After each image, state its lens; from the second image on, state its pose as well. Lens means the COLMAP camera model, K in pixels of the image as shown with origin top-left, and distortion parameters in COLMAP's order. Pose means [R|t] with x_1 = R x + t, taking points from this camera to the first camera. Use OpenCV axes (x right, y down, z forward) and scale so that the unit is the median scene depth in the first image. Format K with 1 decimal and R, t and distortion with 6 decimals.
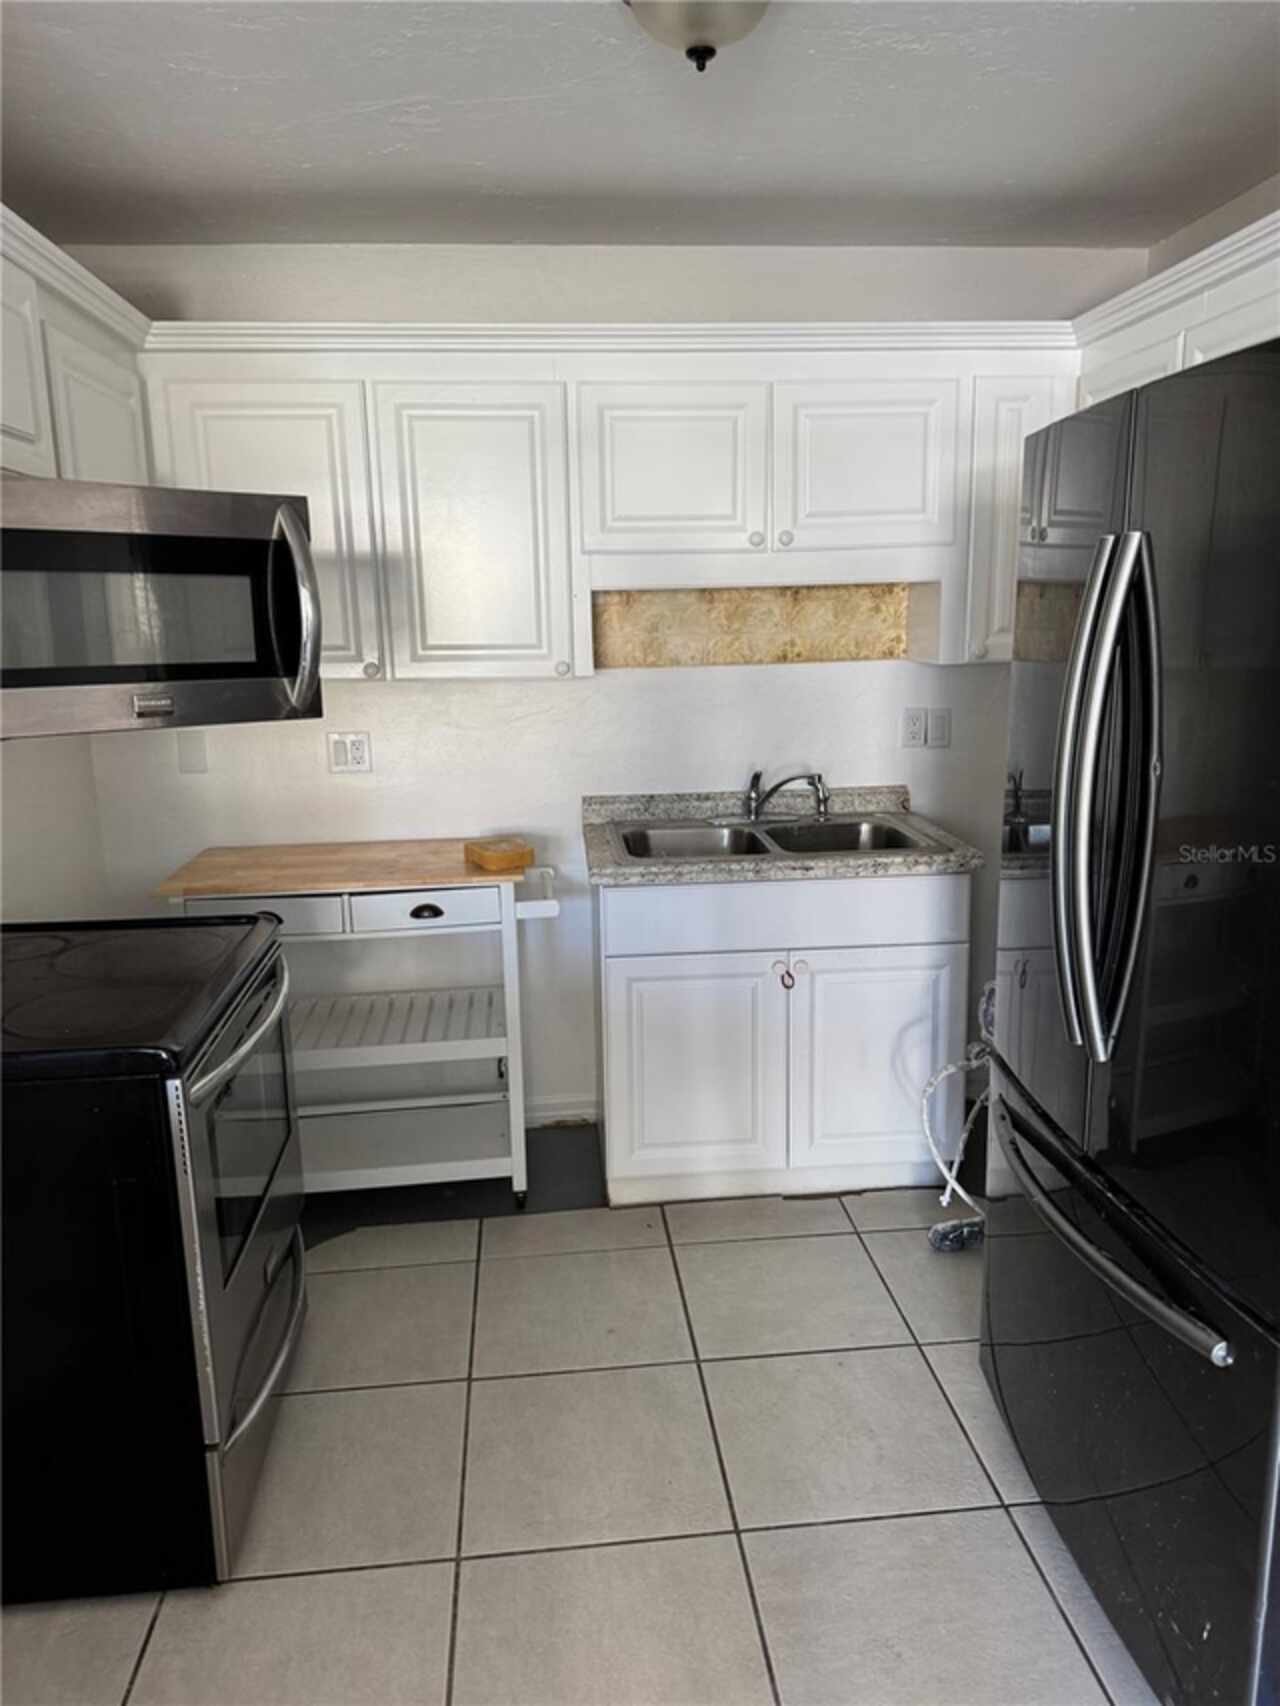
lens RADIAL K [[1215.6, 0, 643.9], [0, 1215.6, 849.8], [0, 0, 1]] dist [0.007715, -0.001191]
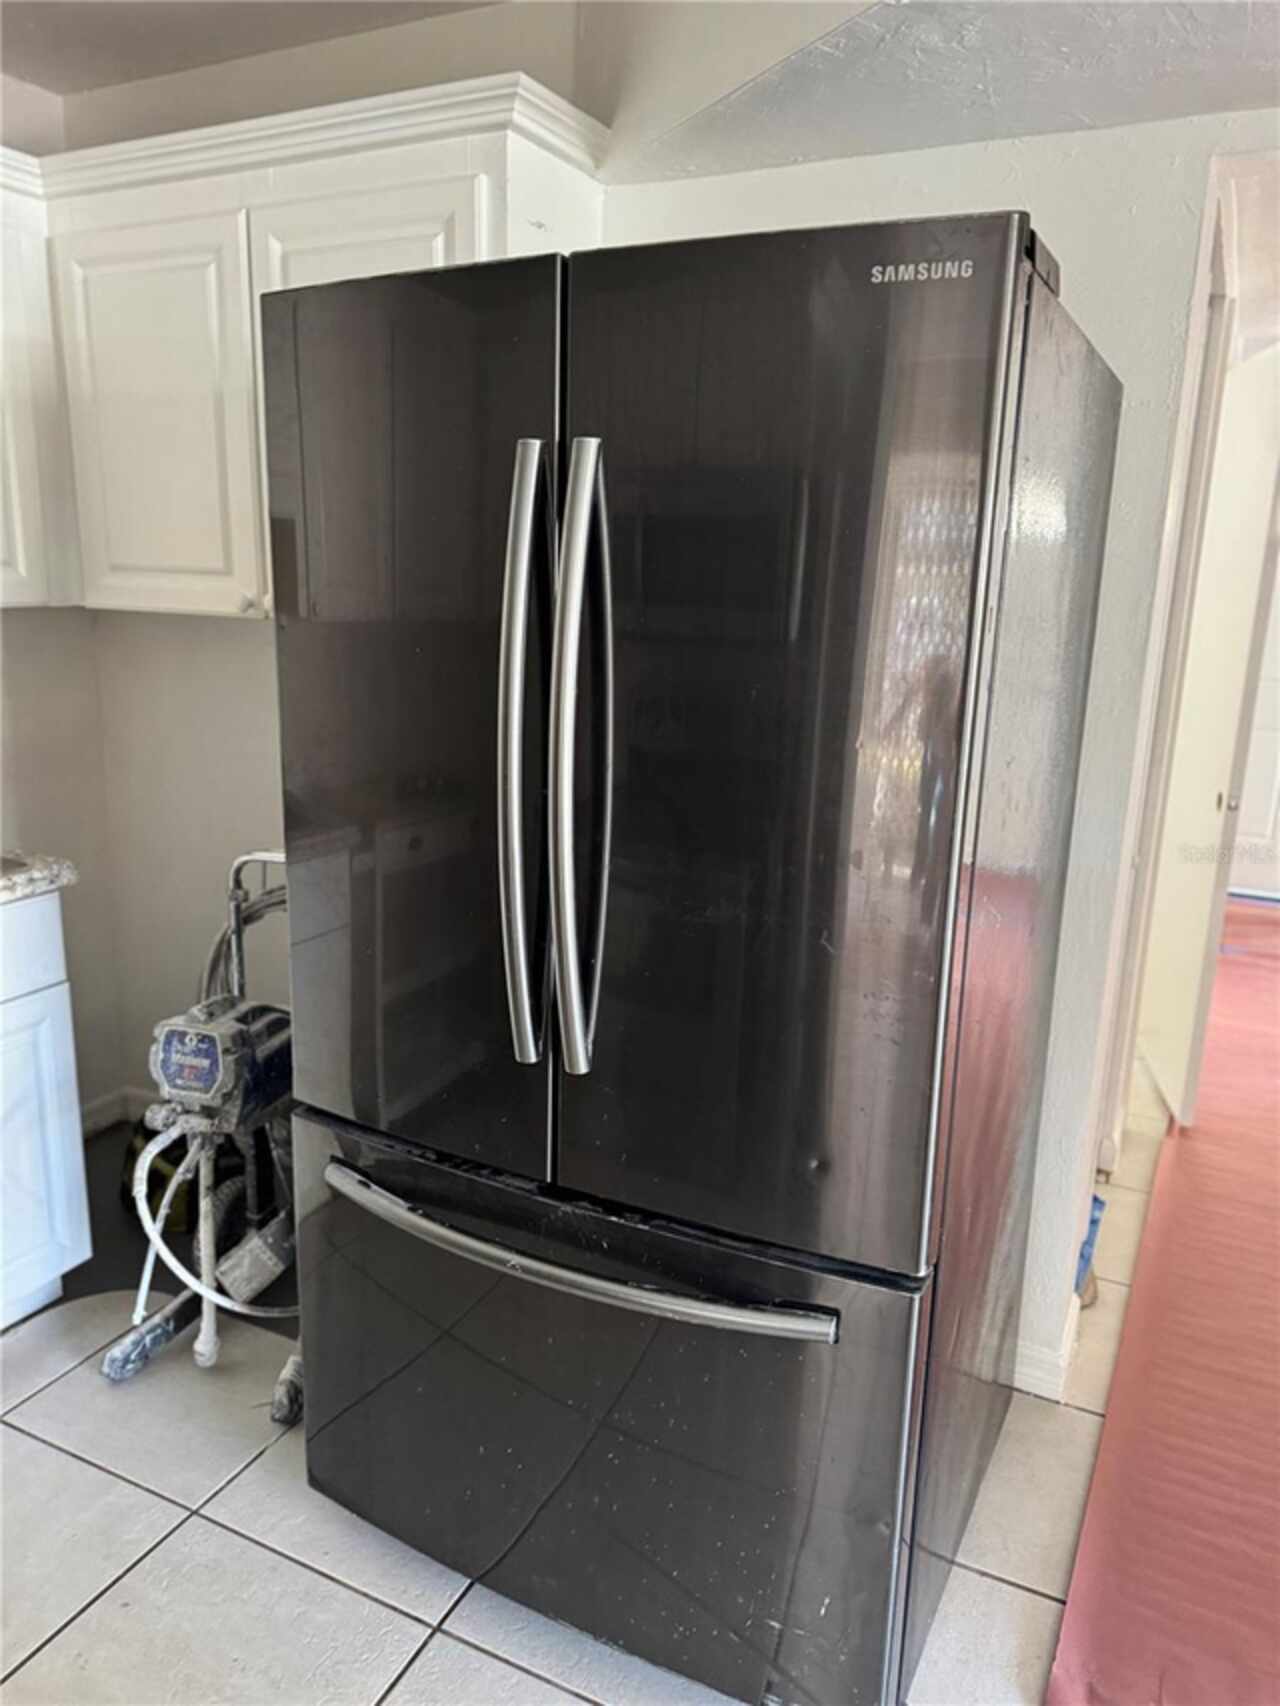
lens RADIAL K [[1215.6, 0, 639.5], [0, 1215.6, 867.5], [0, 0, 1]] dist [0.007715, -0.001191]
pose [[0.528766, -0.171206, 0.831321, -0.191360], [0.132427, 0.984091, 0.118437, -0.042537], [-0.838373, 0.047464, 0.543026, 0.336172]]
